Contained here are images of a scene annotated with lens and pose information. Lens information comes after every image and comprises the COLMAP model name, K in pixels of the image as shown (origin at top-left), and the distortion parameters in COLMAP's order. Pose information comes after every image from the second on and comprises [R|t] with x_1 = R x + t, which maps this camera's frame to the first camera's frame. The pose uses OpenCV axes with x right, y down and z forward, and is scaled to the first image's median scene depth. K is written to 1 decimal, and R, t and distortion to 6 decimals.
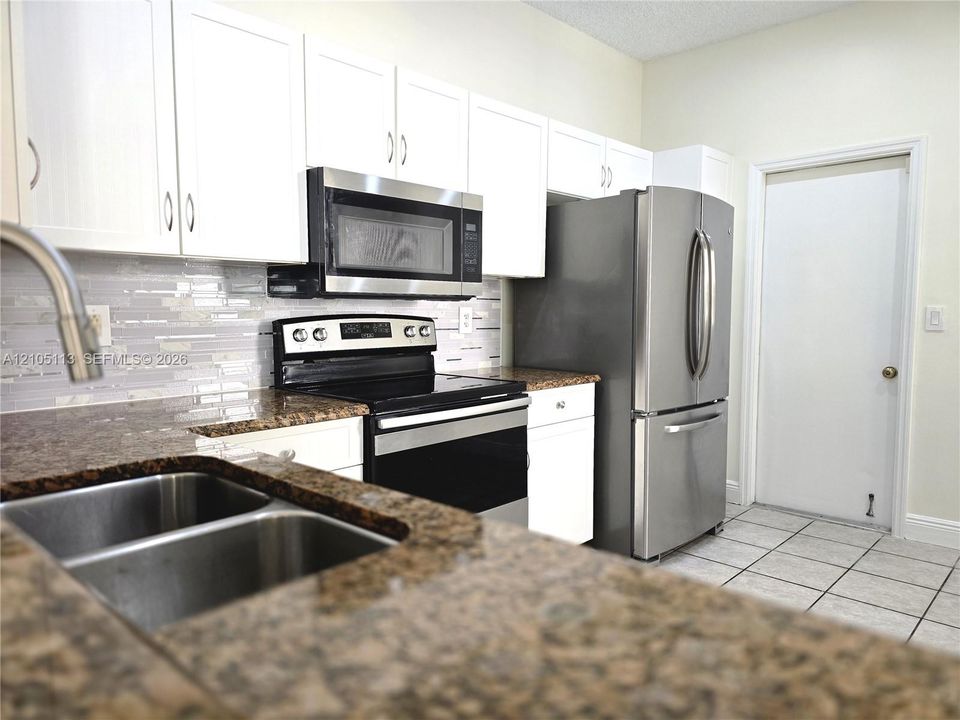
lens RADIAL K [[655.1, 0, 481.6], [0, 655.1, 360.6], [0, 0, 1]] dist [0.031710, -0.011764]
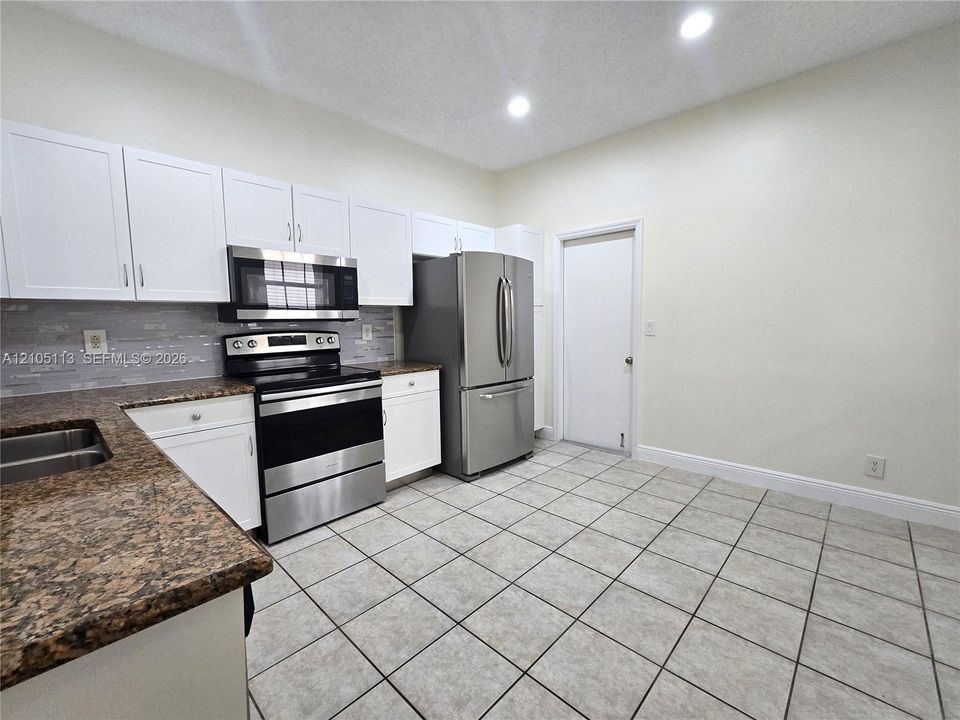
lens RADIAL K [[410.4, 0, 478.4], [0, 410.4, 357.0], [0, 0, 1]] dist [0.000883, -0.001153]
pose [[0.999902, -0.013467, -0.003918, 0.291108], [0.013511, 0.999843, 0.011492, -0.009075], [0.003762, -0.011544, 0.999926, -0.039344]]
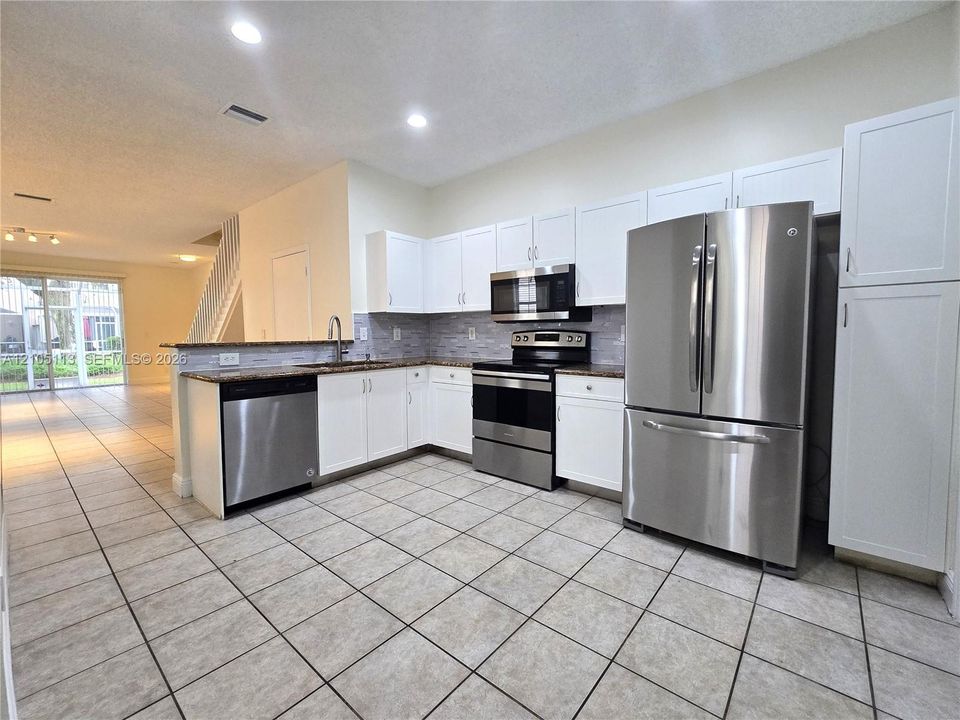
lens RADIAL K [[410.4, 0, 485.2], [0, 410.4, 356.3], [0, 0, 1]] dist [0.000883, -0.001153]
pose [[0.058698, 0.058735, -0.996546, 1.053278], [-0.074100, 0.995770, 0.054325, -0.039821], [0.995522, 0.070655, 0.062802, 0.673803]]
